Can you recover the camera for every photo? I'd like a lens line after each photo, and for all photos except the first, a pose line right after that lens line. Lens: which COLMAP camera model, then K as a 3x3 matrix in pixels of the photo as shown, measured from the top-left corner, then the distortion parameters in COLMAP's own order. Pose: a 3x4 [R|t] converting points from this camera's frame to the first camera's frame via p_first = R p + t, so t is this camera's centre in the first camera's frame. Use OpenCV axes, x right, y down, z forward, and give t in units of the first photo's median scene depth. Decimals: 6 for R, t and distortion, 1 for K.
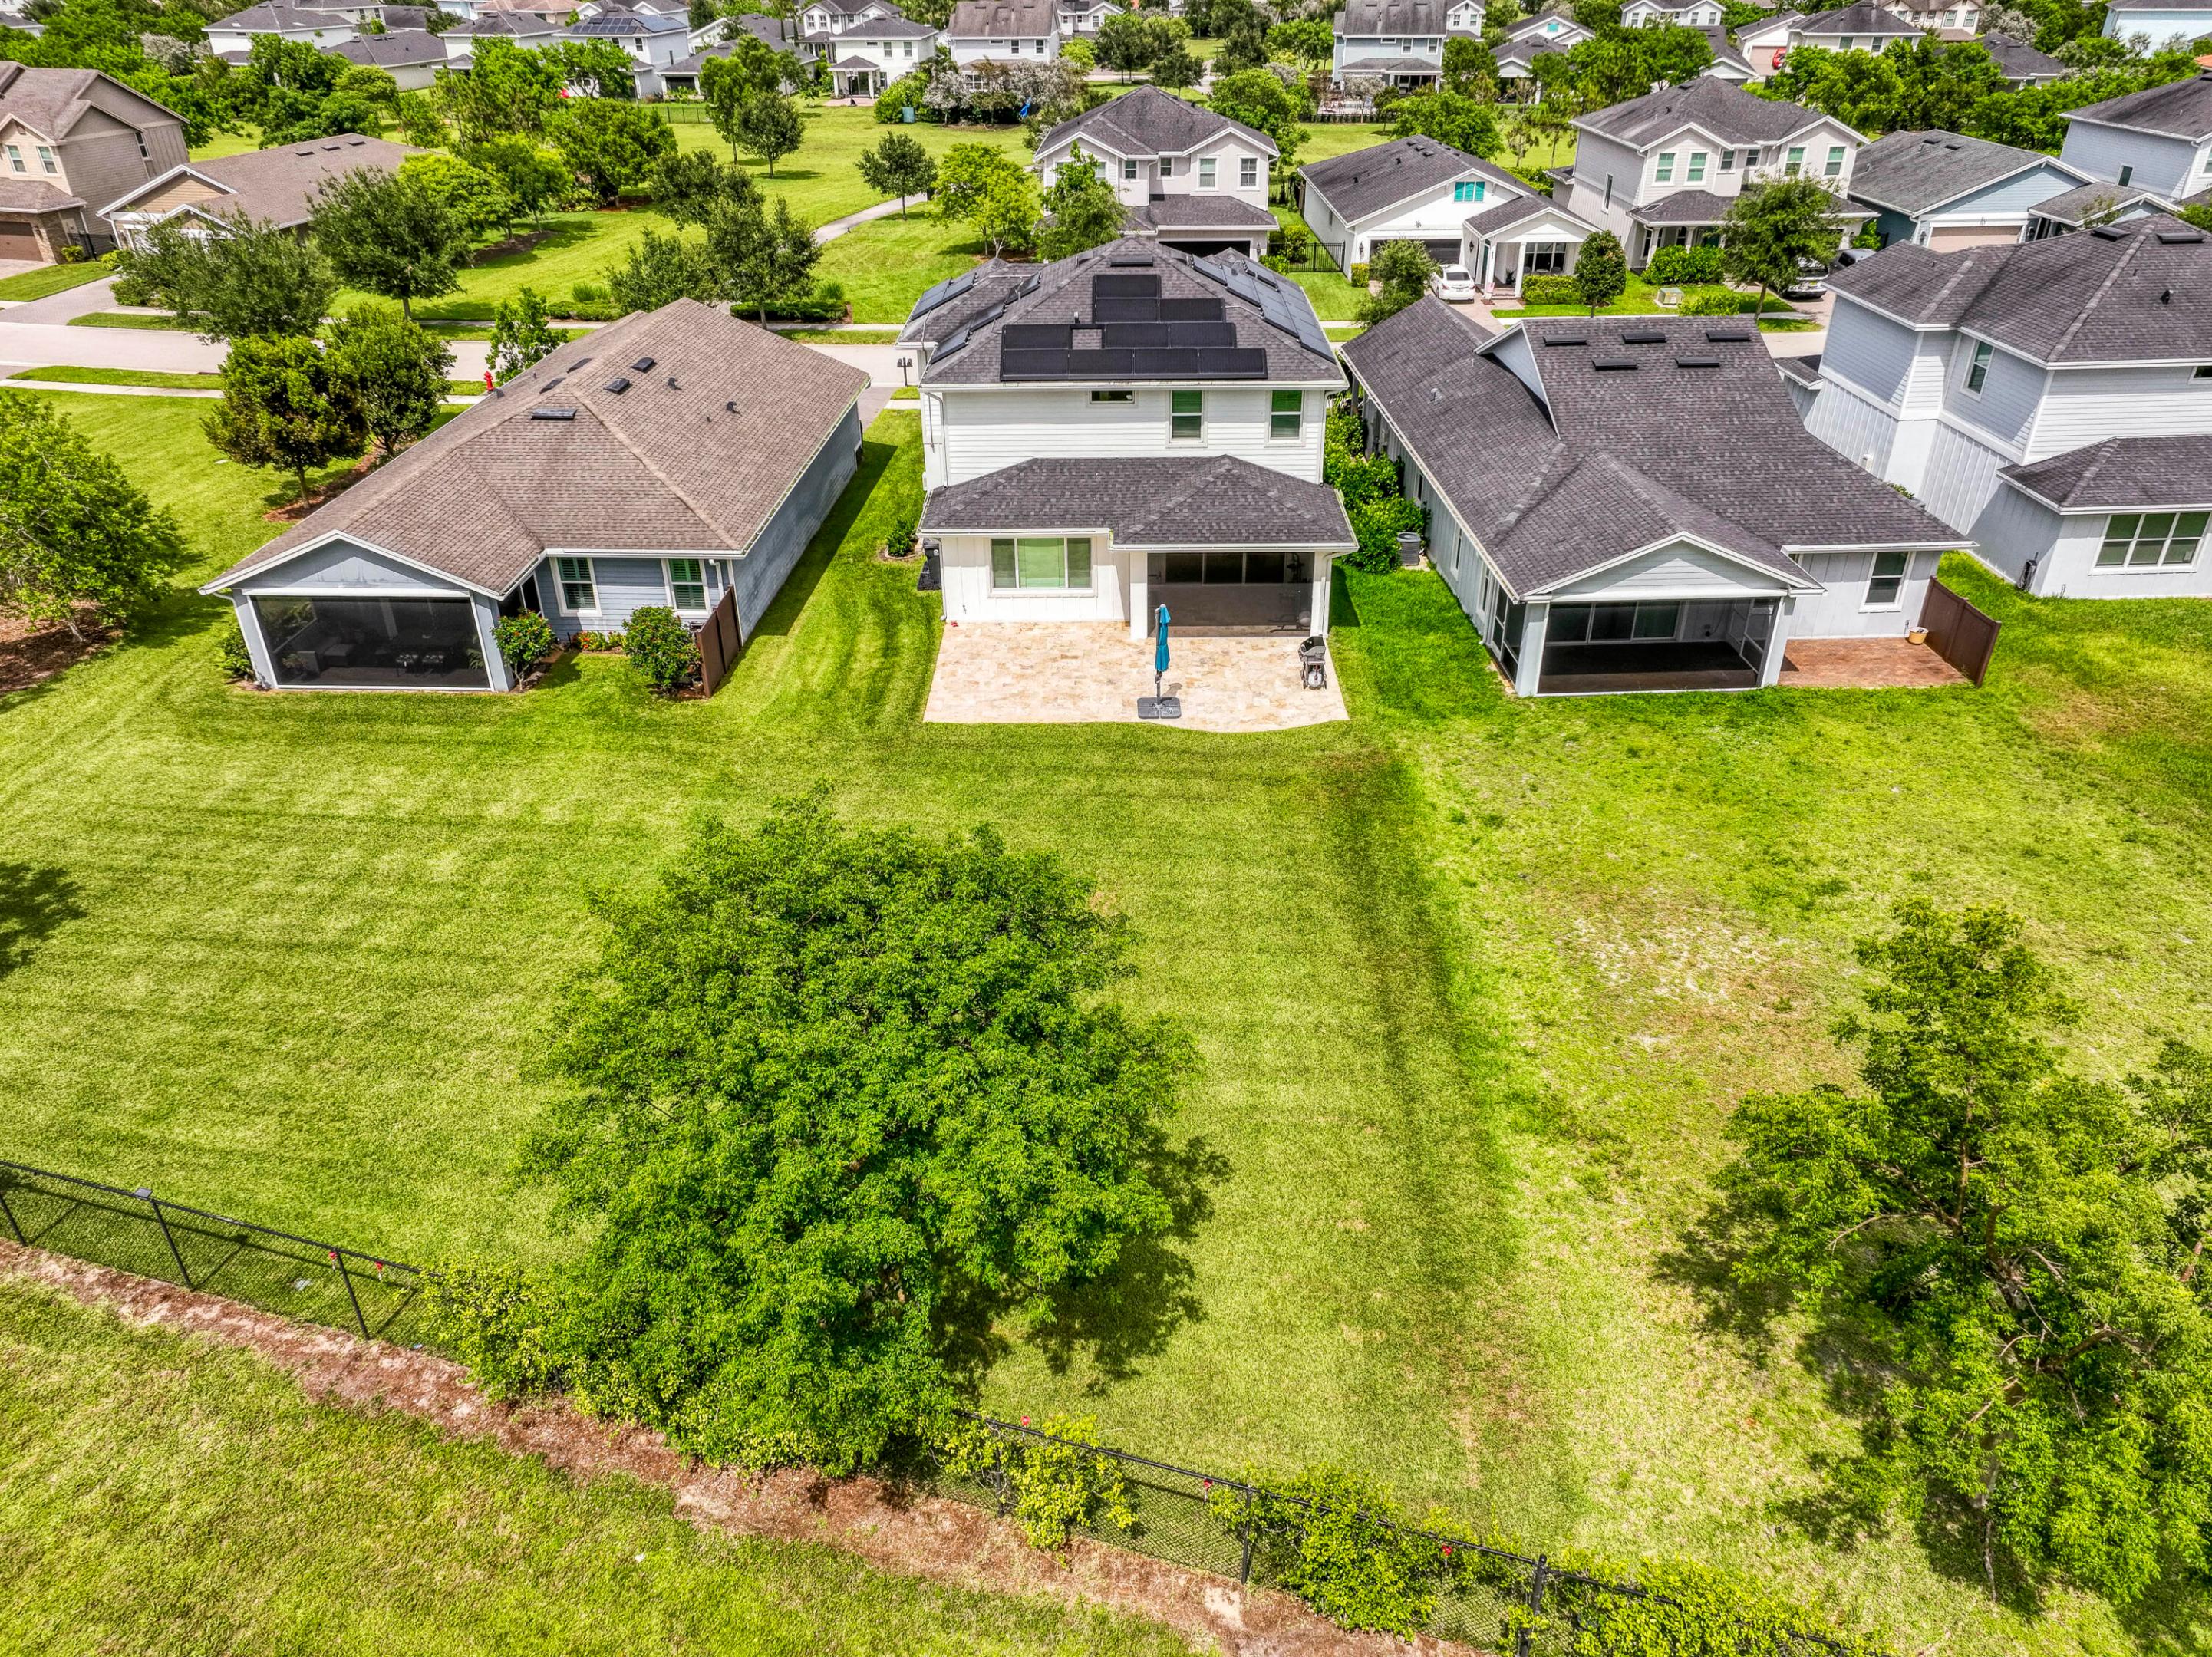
lens RADIAL K [[1570.0, 0, 1116.9], [0, 1570.0, 822.3], [0, 0, 1]] dist [-0.015831, 0.040552]
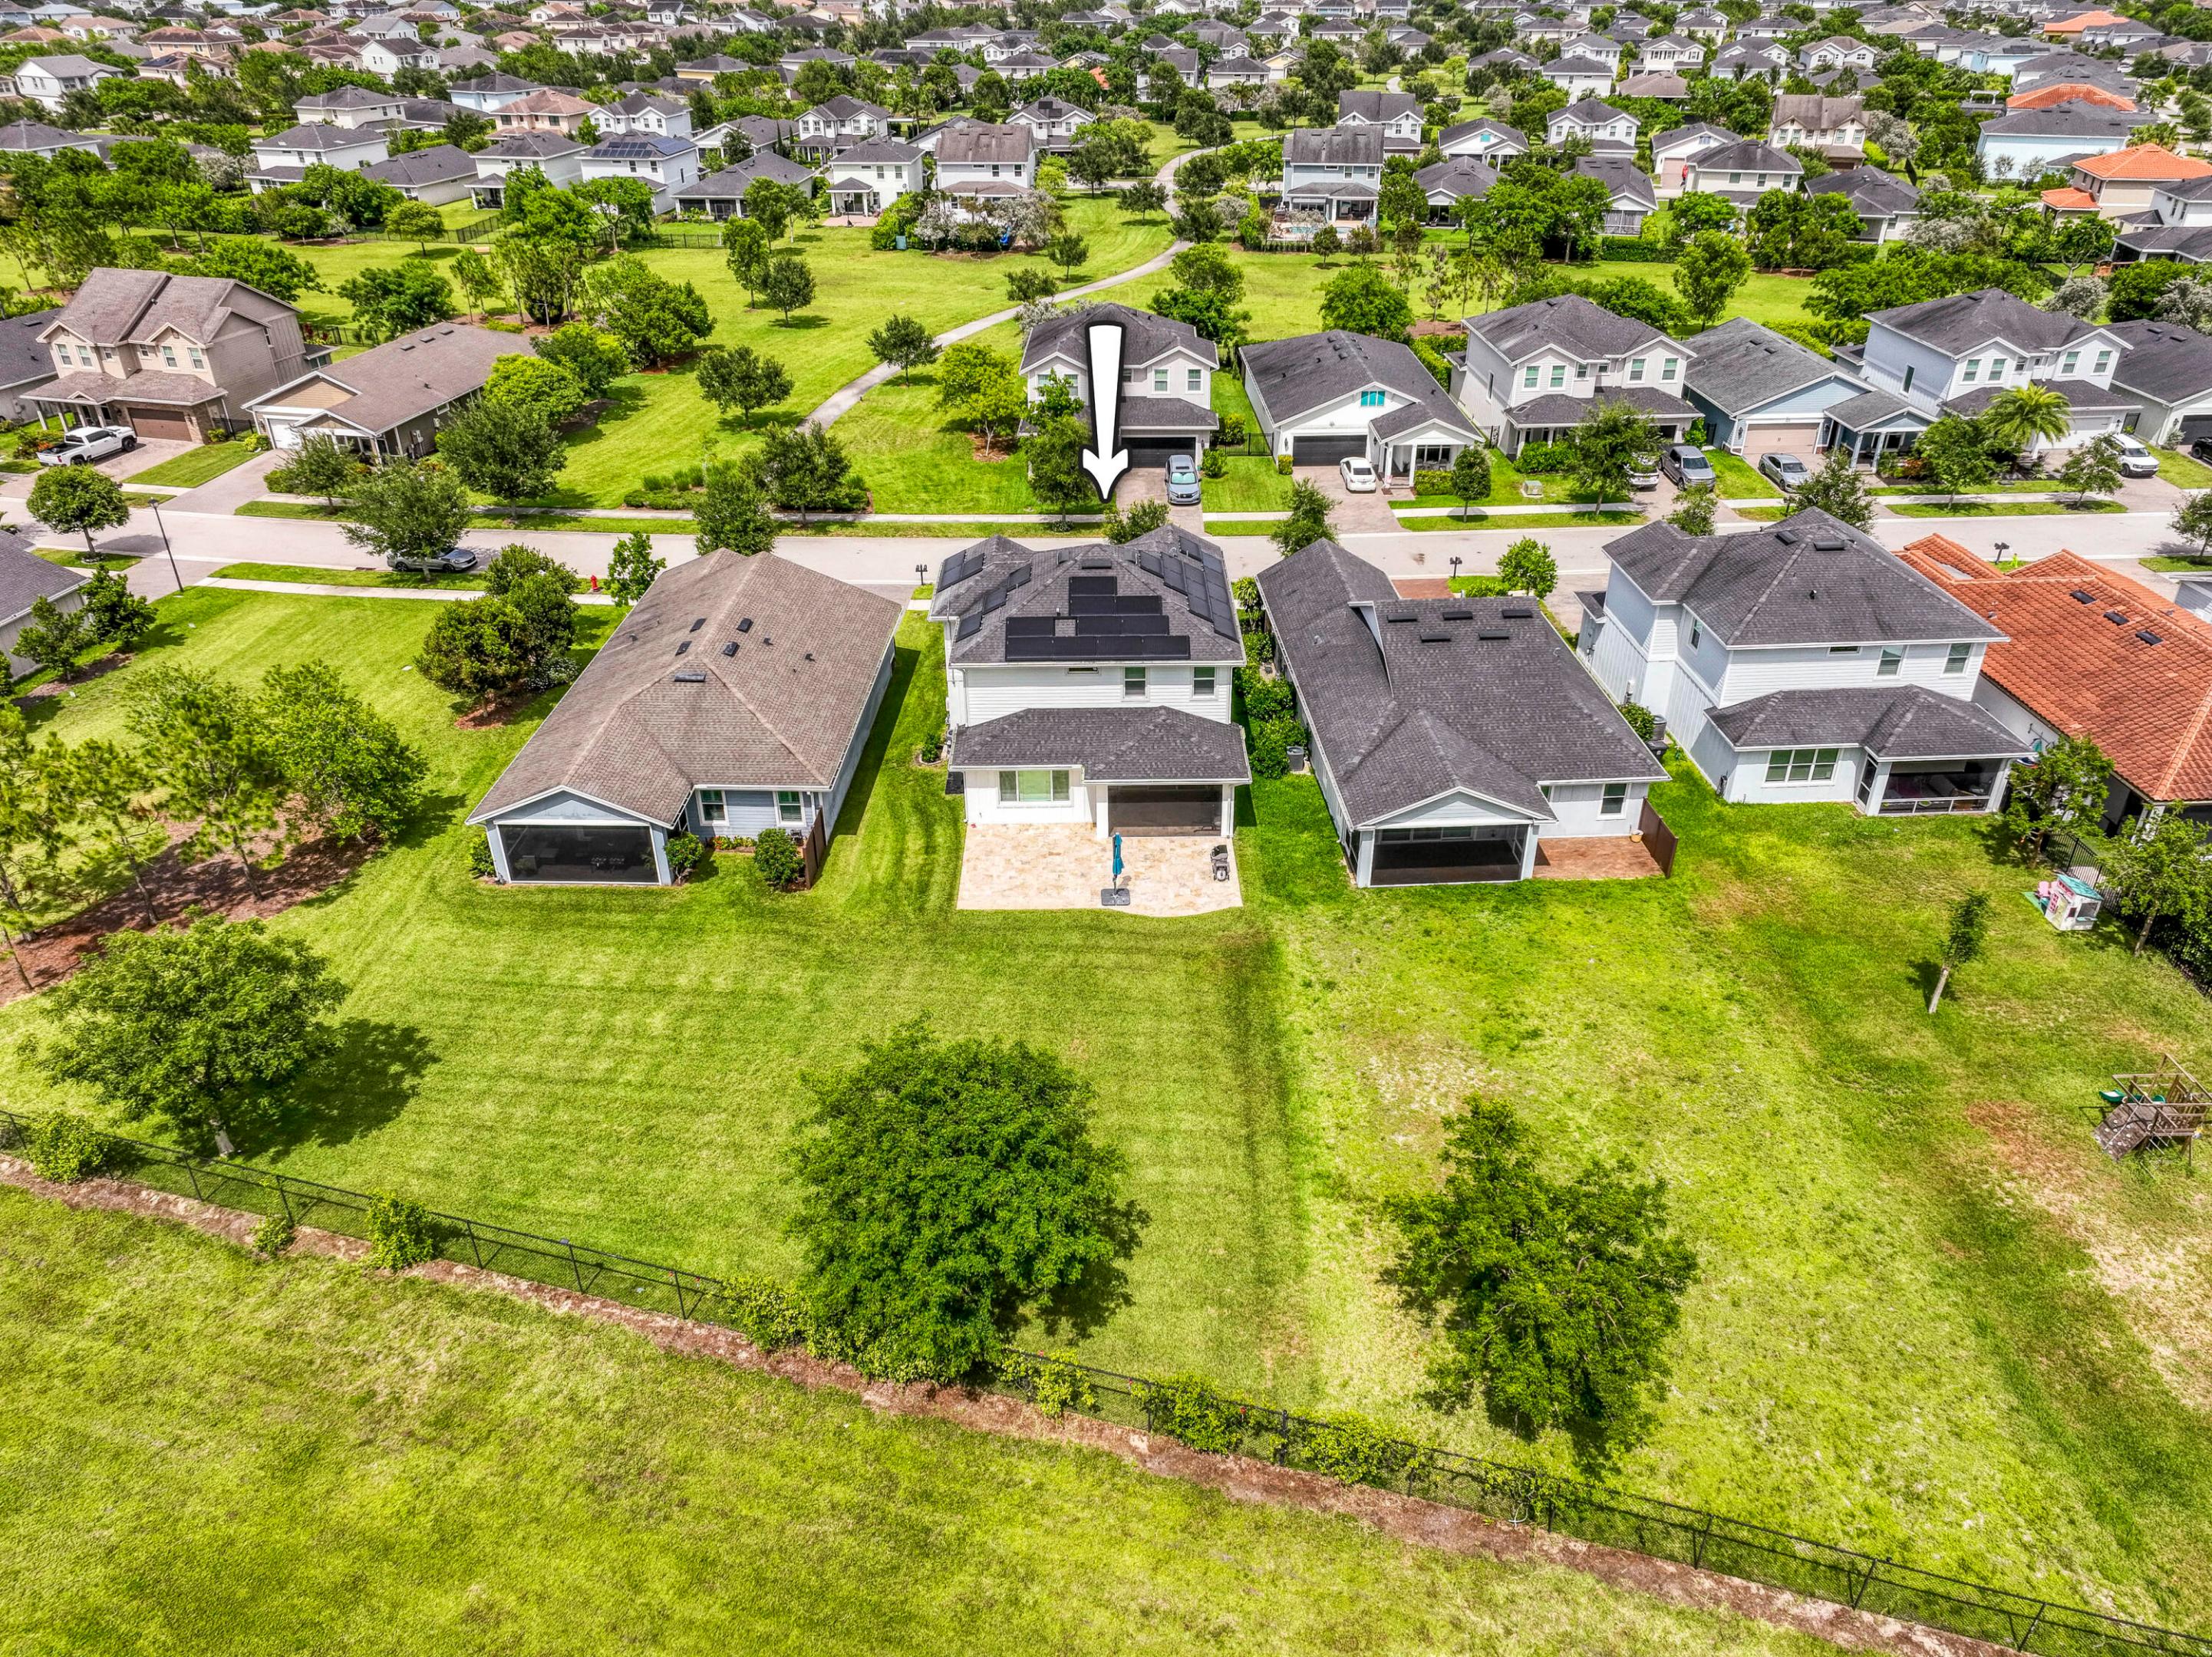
lens RADIAL K [[1563.4, 0, 1115.3], [0, 1563.4, 829.7], [0, 0, 1]] dist [-0.001598, 0.029112]
pose [[0.999883, -0.005312, 0.014370, 0.005418], [0.005278, 0.999983, 0.002373, -0.131581], [-0.014382, -0.002297, 0.999894, -0.448385]]
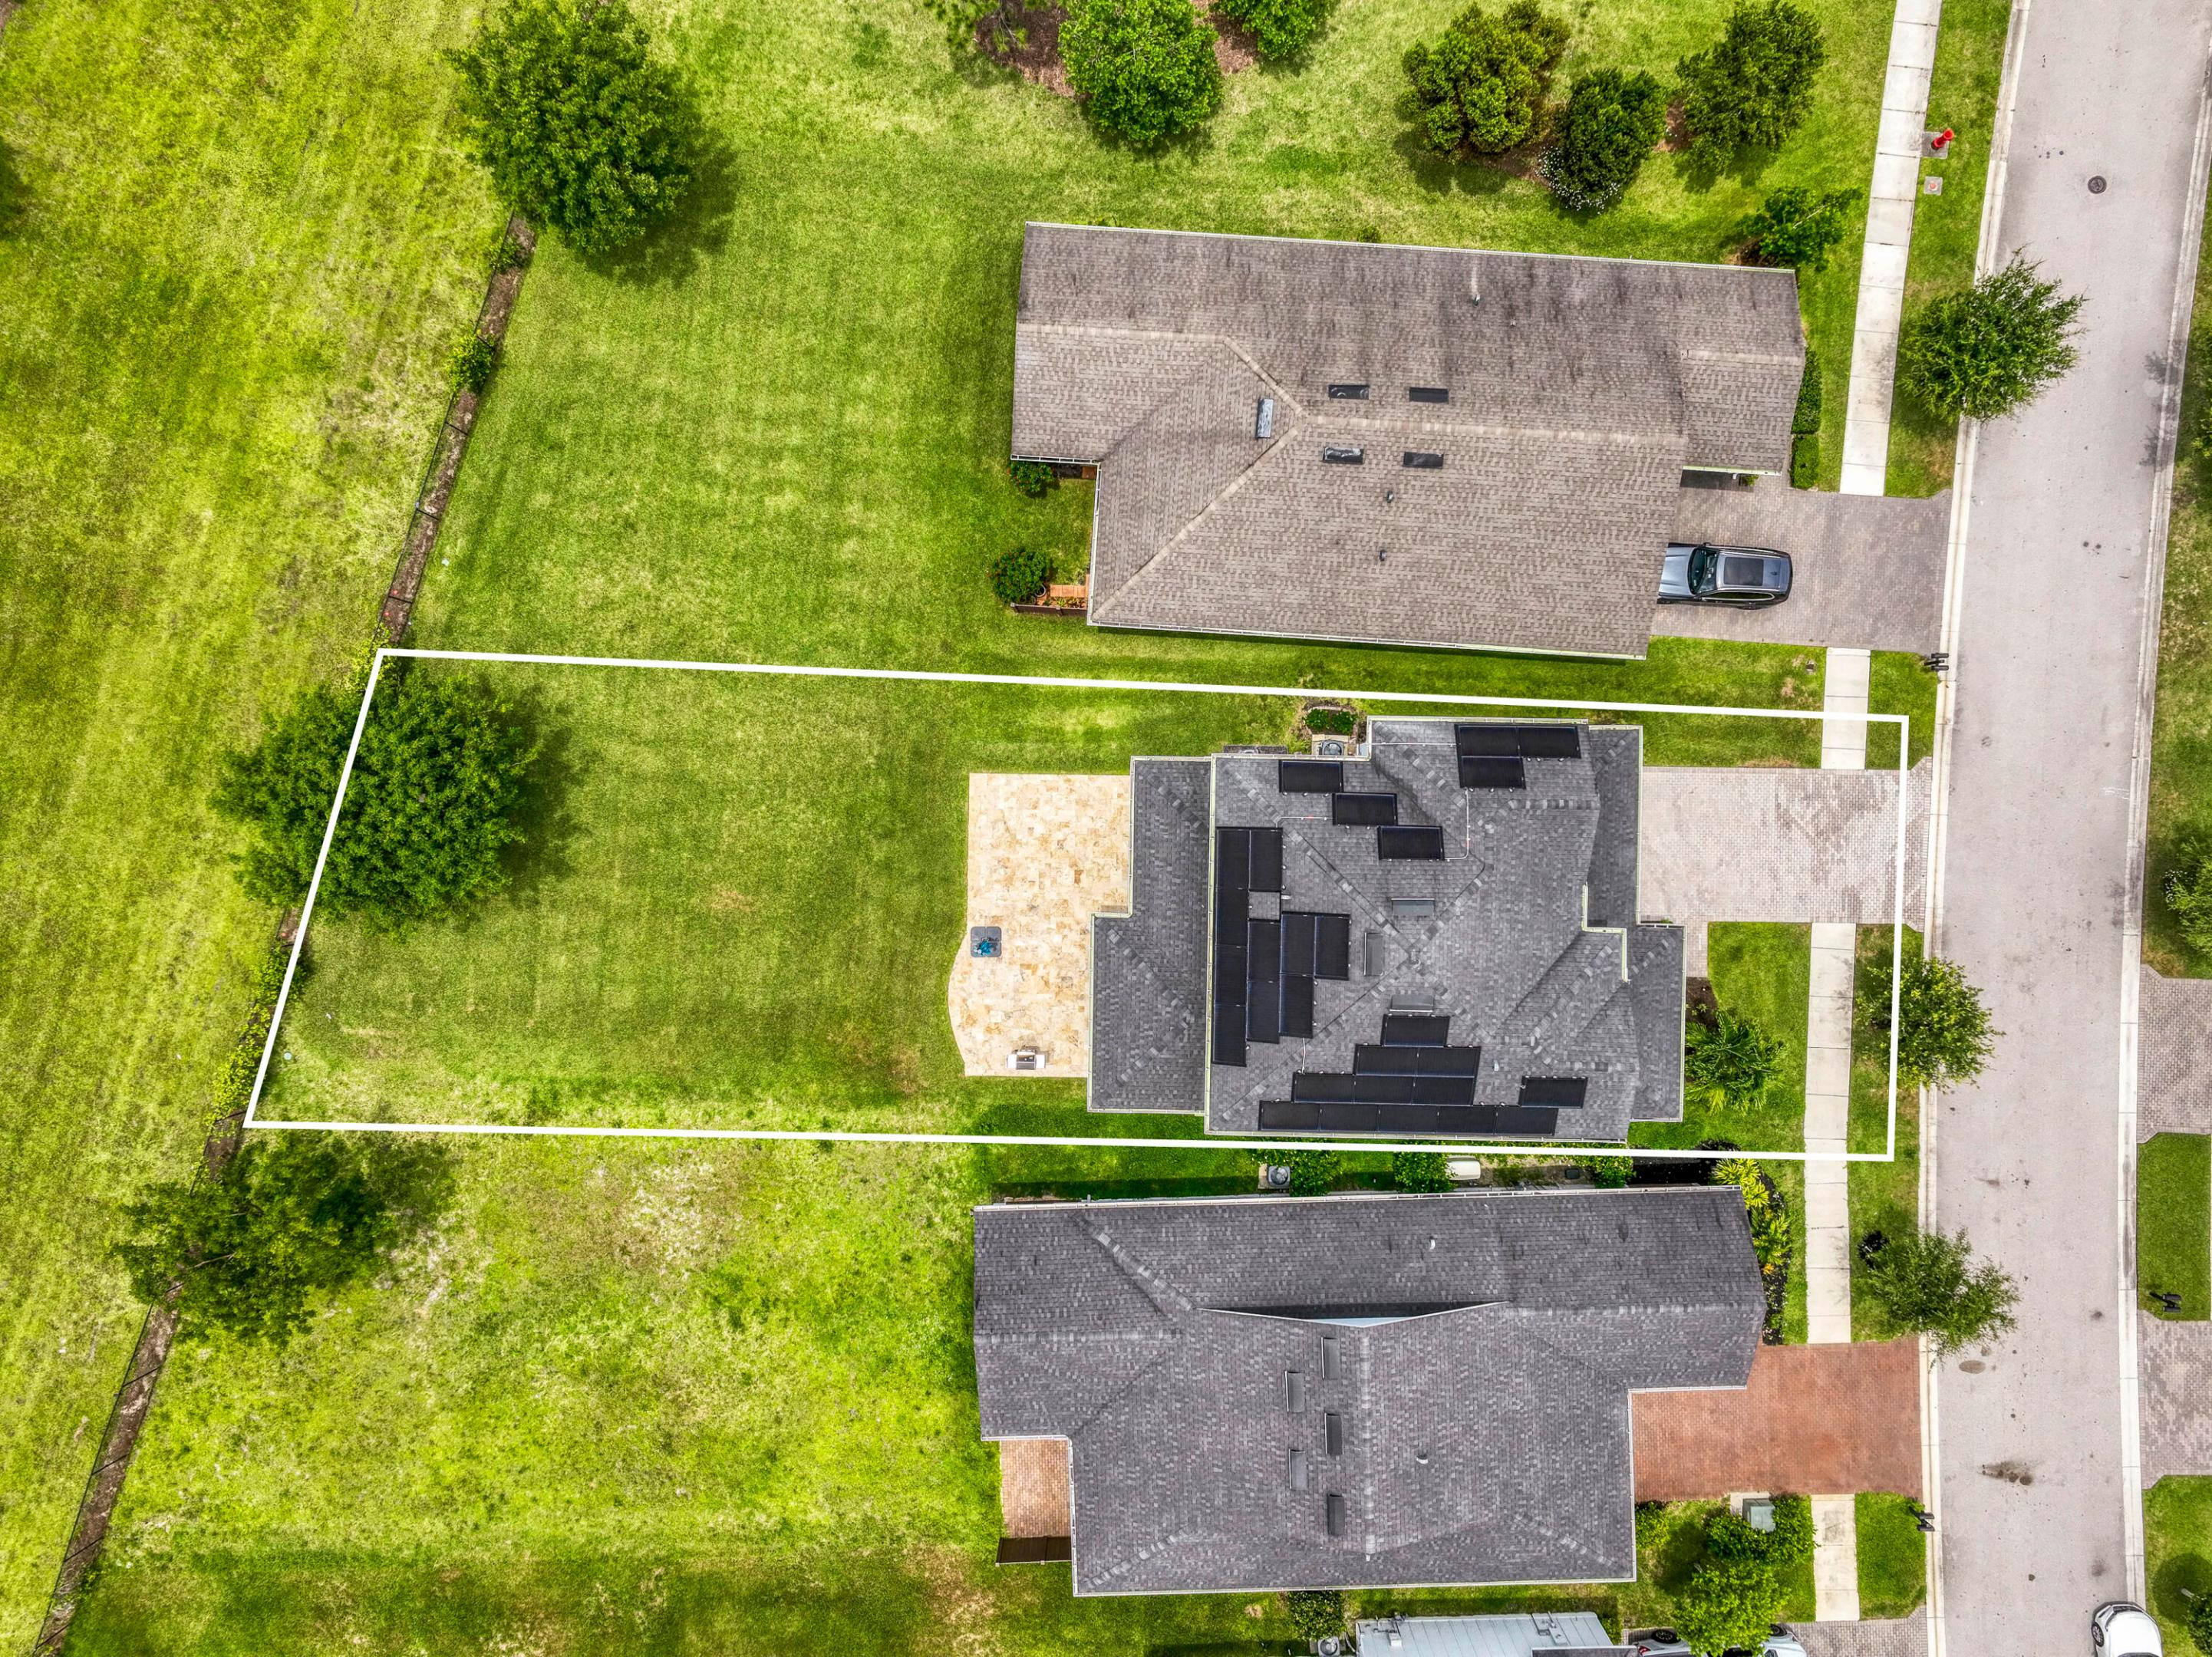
lens RADIAL K [[1563.4, 0, 1115.3], [0, 1563.4, 829.7], [0, 0, 1]] dist [-0.001598, 0.029112]
pose [[-0.015950, 0.999684, 0.019426, -0.094471], [-0.490723, -0.024754, 0.870964, -1.244237], [0.871170, 0.004359, 0.490963, 0.390883]]
